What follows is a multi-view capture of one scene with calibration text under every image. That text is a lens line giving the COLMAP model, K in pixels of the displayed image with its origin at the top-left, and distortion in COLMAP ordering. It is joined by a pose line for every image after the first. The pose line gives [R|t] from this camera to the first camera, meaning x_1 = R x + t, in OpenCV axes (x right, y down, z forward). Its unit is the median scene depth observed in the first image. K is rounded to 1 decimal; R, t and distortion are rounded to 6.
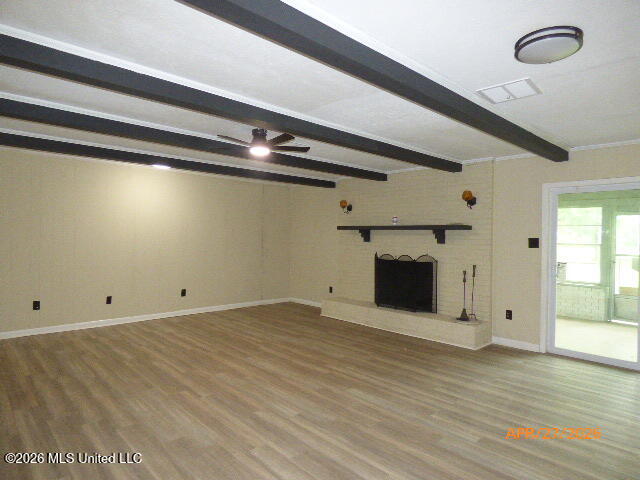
lens RADIAL K [[393.9, 0, 321.2], [0, 393.9, 238.4], [0, 0, 1]] dist [-0.016324, -0.004181]
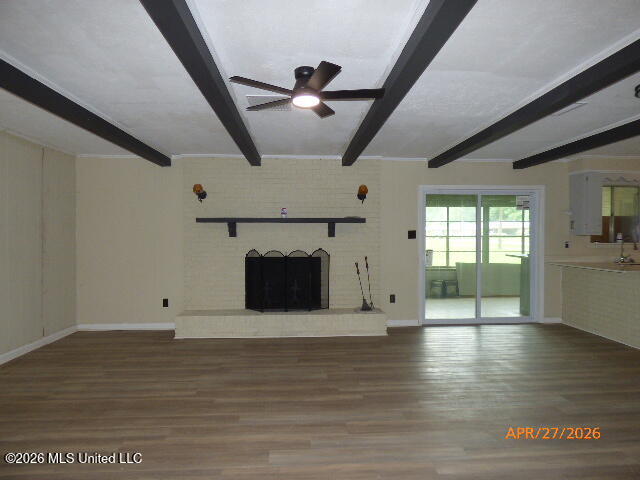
lens RADIAL K [[393.9, 0, 321.6], [0, 393.9, 237.9], [0, 0, 1]] dist [-0.016324, -0.004181]
pose [[0.630583, -0.018943, 0.775891, -0.481006], [0.010883, 0.999820, 0.015566, -0.000532], [-0.776046, -0.001372, 0.630675, 0.402583]]
